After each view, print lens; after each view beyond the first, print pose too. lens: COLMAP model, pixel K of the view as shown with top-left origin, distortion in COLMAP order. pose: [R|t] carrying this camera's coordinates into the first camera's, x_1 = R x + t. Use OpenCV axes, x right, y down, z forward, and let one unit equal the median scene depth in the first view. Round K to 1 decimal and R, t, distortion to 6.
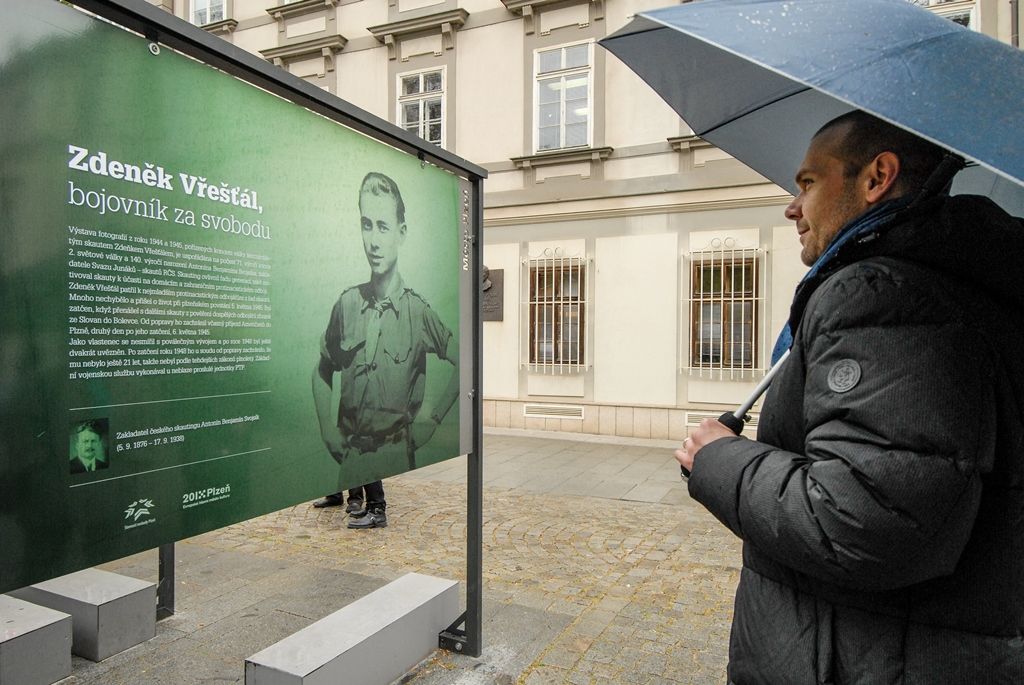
lens RADIAL K [[664.2, 0, 512.0], [0, 664.2, 342.5], [0, 0, 1]] dist [0.075956, -0.086732]
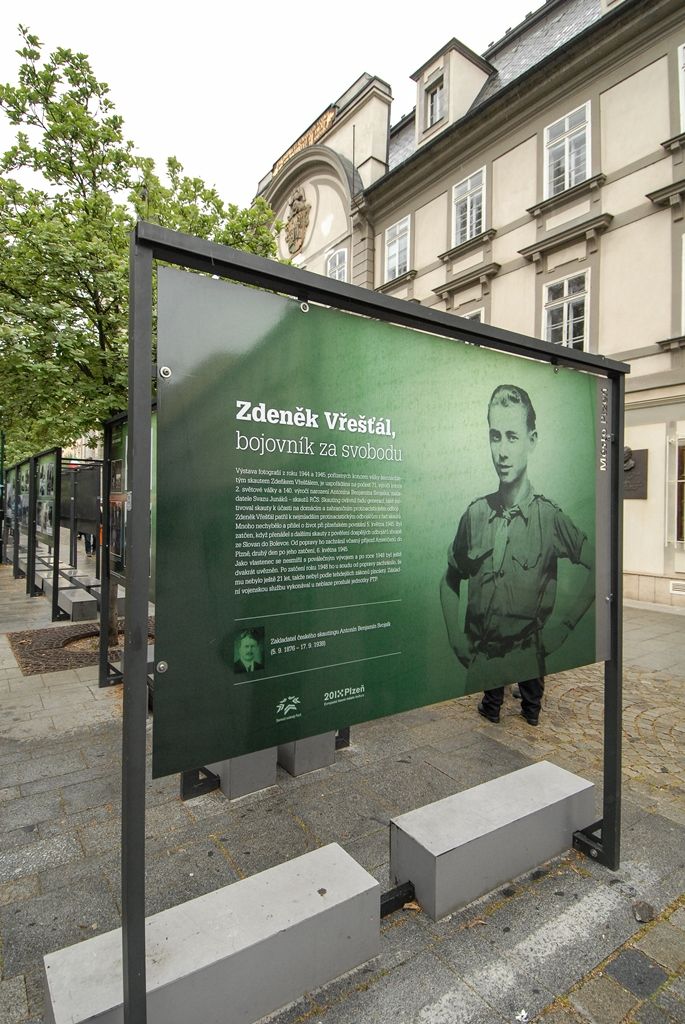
lens RADIAL K [[541.0, 0, 342.5], [0, 541.0, 512.0], [0, 0, 1]] dist [0.052110, -0.057935]
pose [[0.867097, 0.005219, -0.498112, -0.003133], [-0.006820, 0.999976, -0.001395, -0.055735], [0.498093, 0.004607, 0.867112, 0.150634]]
